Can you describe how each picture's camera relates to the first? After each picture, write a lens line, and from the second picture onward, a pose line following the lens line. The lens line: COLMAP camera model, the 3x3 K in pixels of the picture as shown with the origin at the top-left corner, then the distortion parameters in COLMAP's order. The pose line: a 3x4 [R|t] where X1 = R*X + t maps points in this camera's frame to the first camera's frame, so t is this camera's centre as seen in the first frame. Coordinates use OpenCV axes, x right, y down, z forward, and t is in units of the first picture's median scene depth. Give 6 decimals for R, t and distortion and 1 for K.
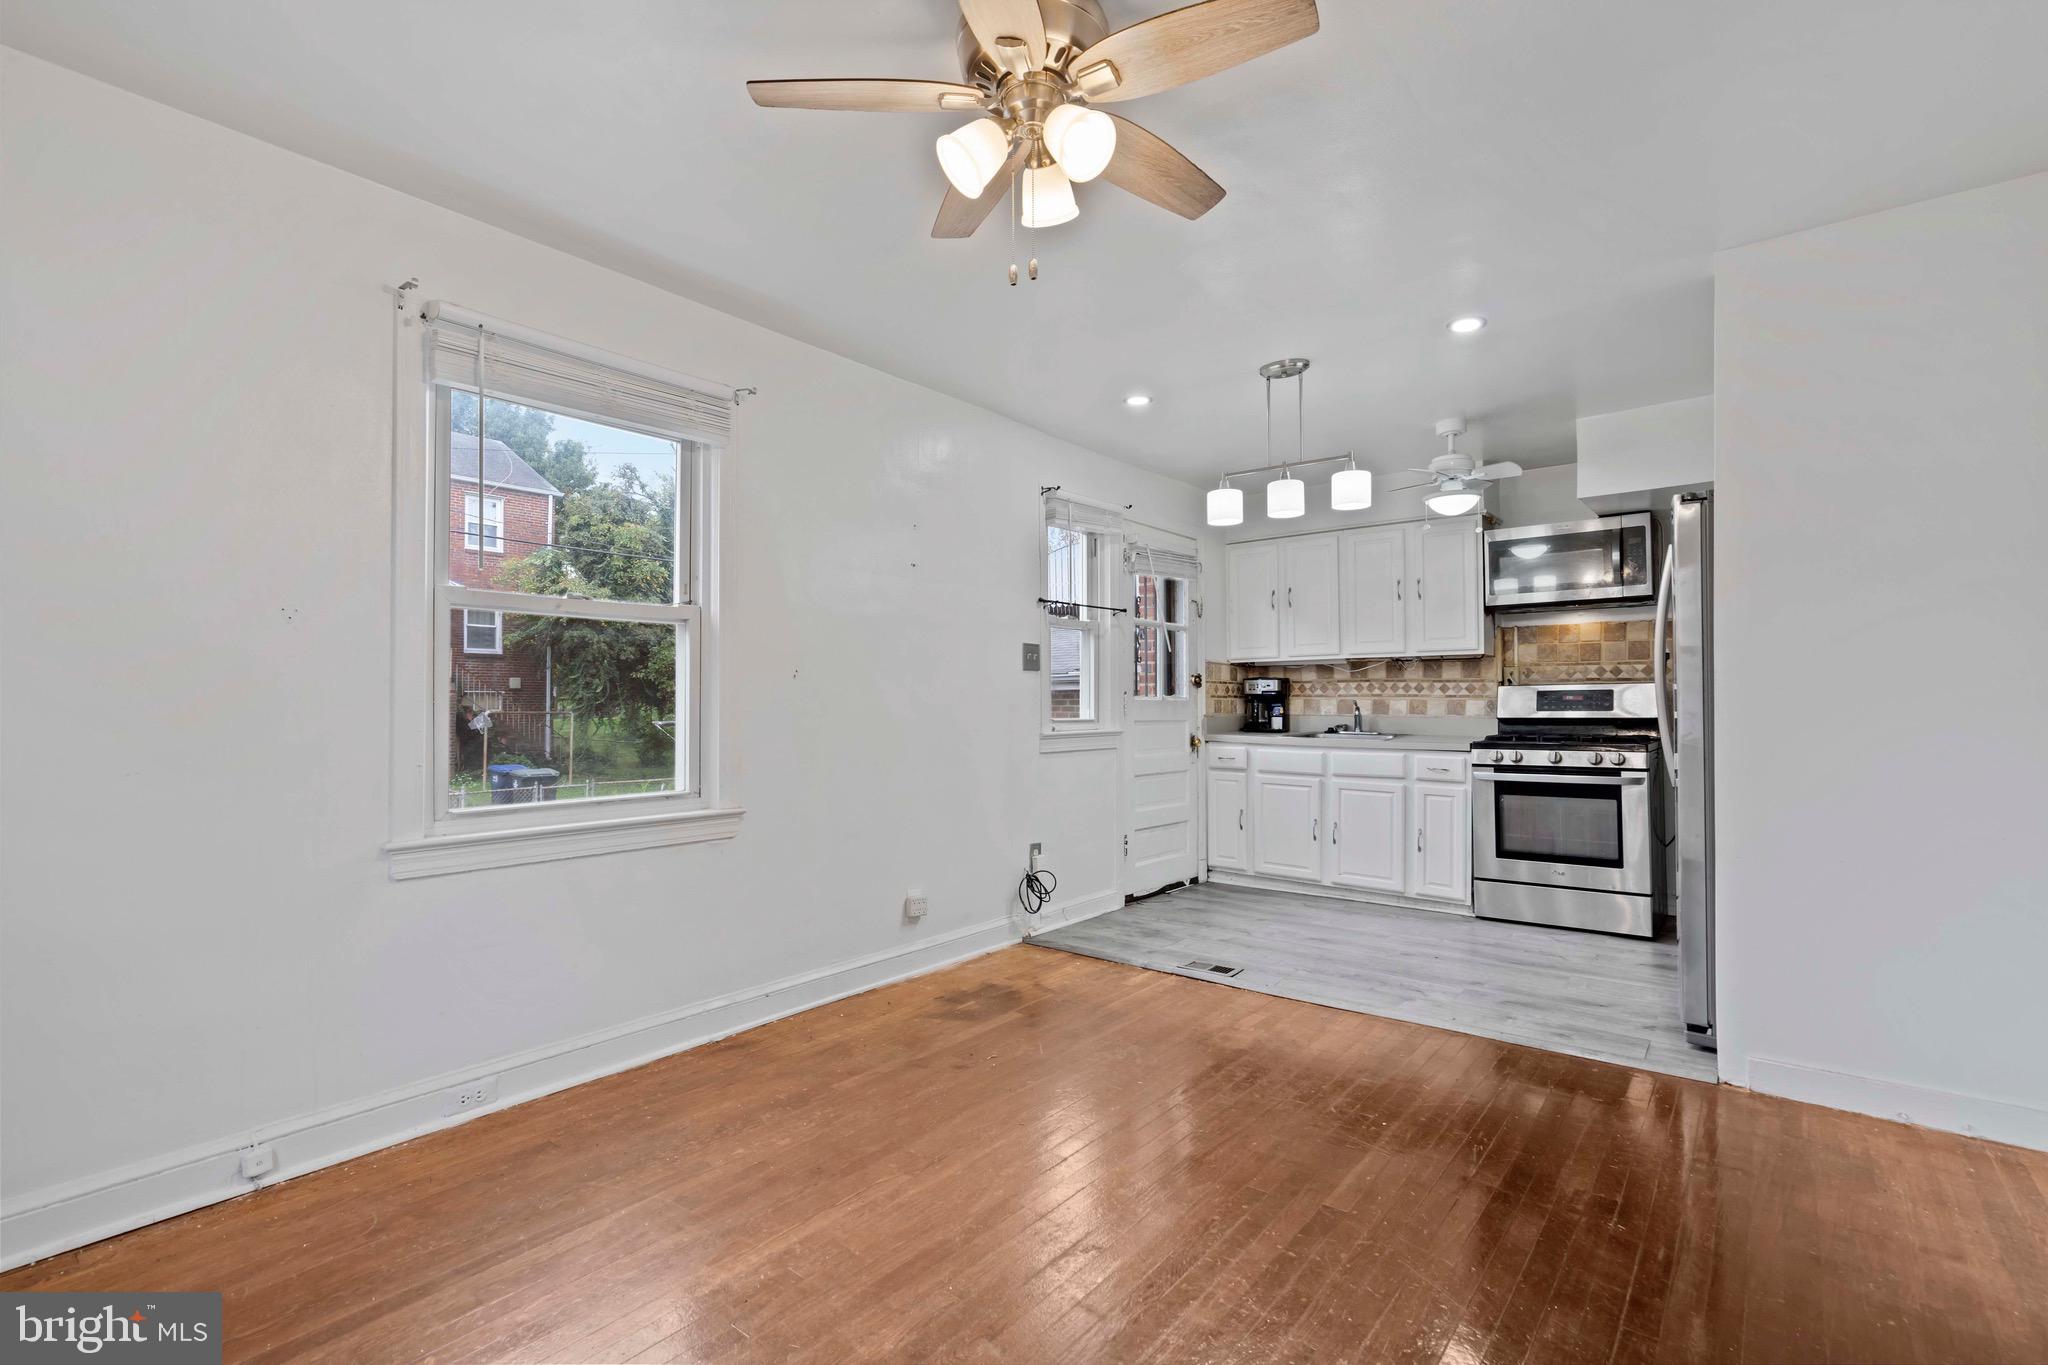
lens RADIAL K [[941.0, 0, 1027.4], [0, 941.0, 677.2], [0, 0, 1]] dist [-0.008772, 0.004889]
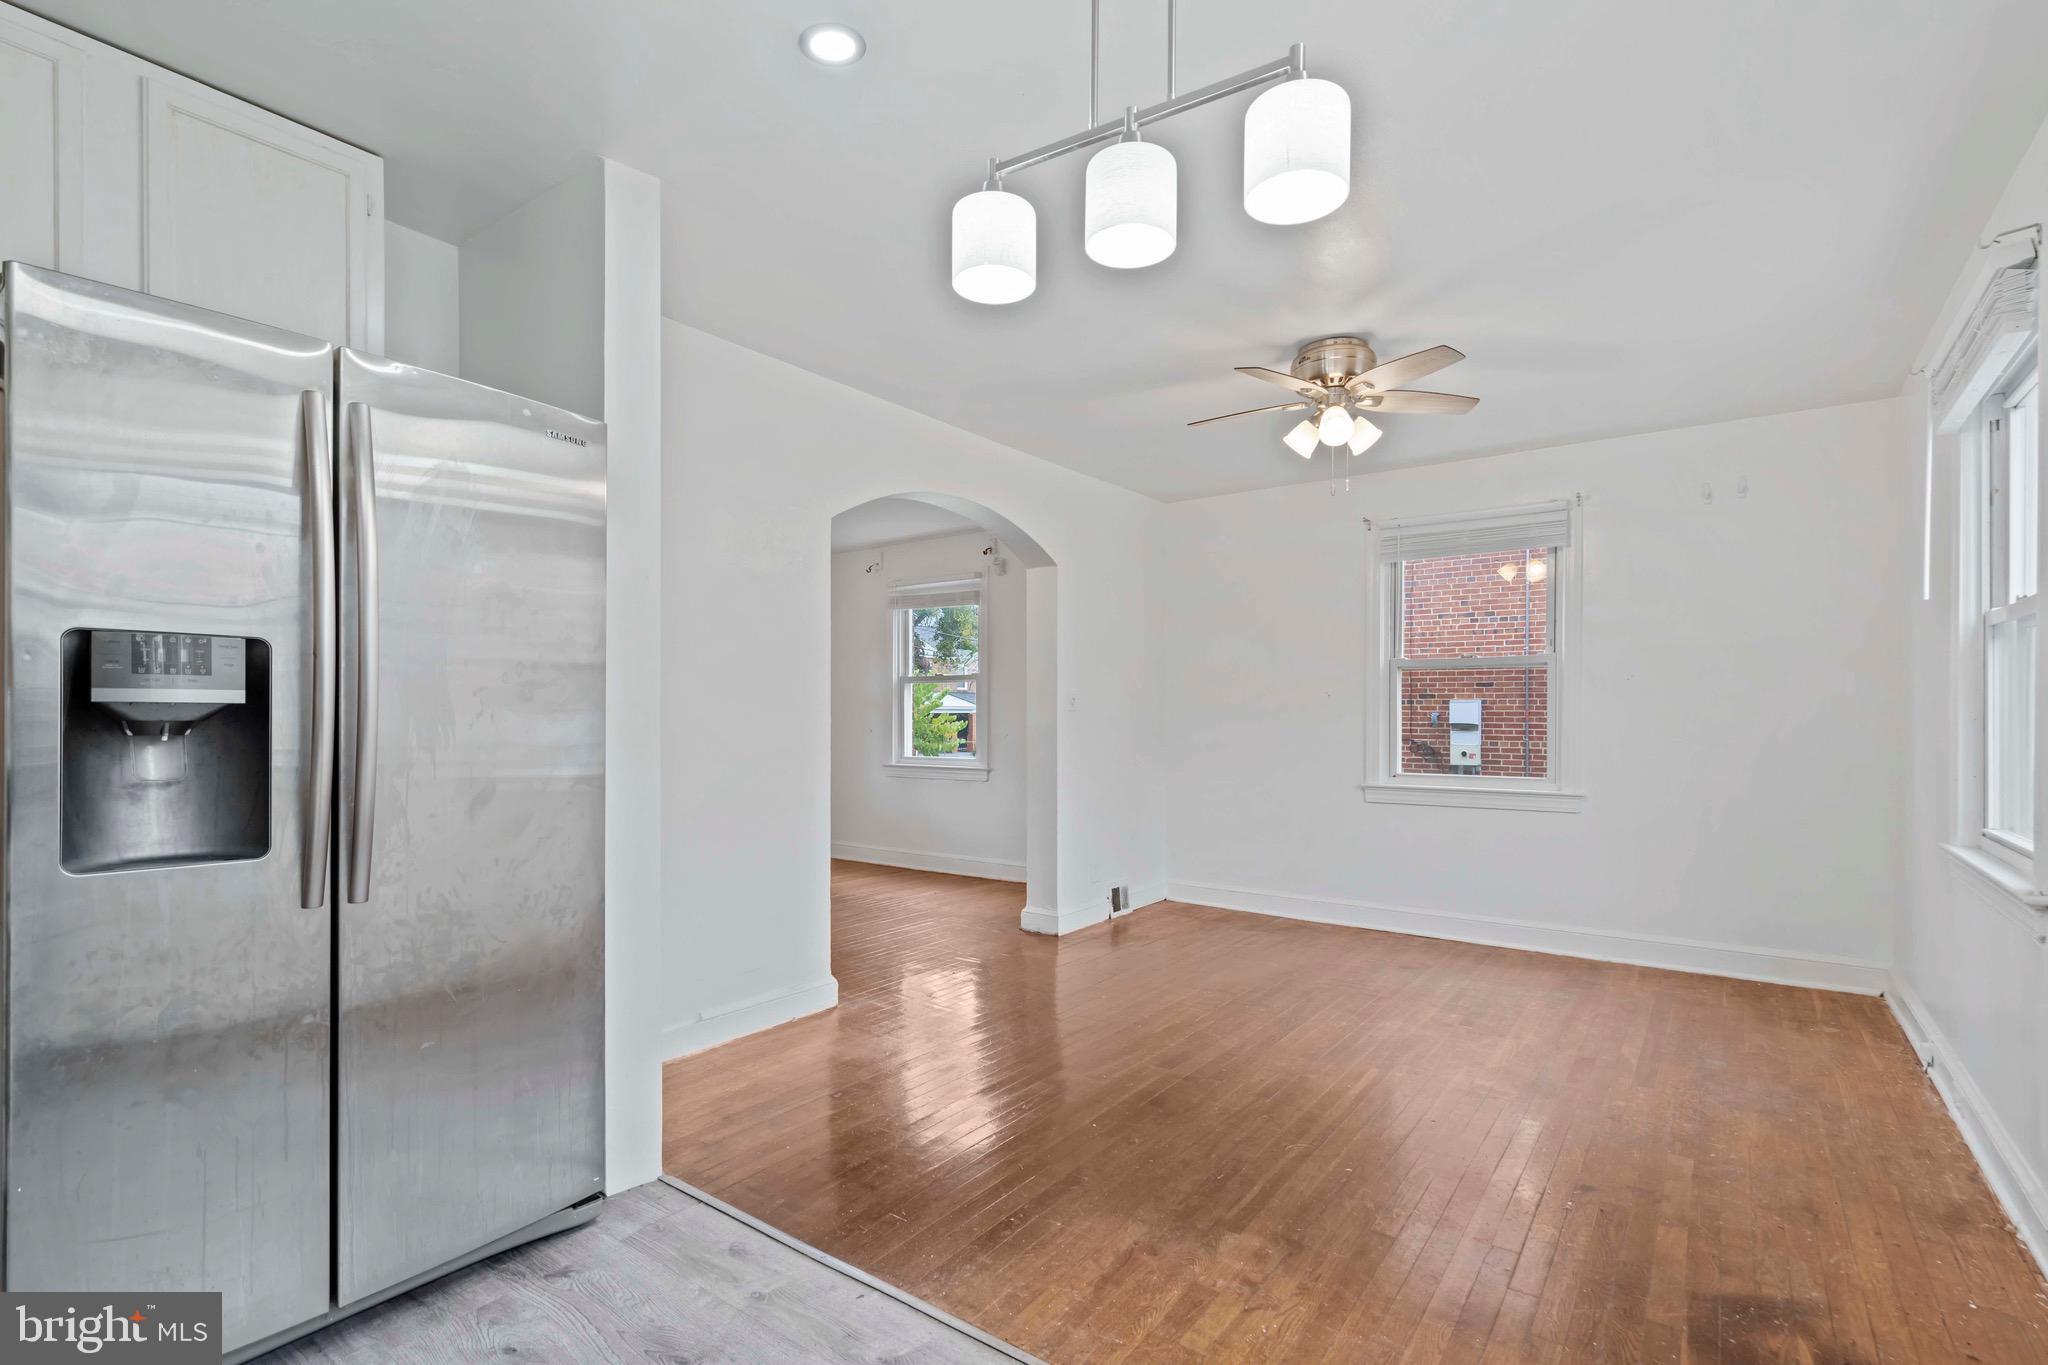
lens RADIAL K [[941.0, 0, 1058.3], [0, 941.0, 723.0], [0, 0, 1]] dist [-0.008772, 0.004889]
pose [[-0.997799, 0.002143, -0.066284, 0.256753], [0.003180, 0.999874, -0.015550, 0.022745], [0.066242, -0.015727, -0.997680, 1.077029]]
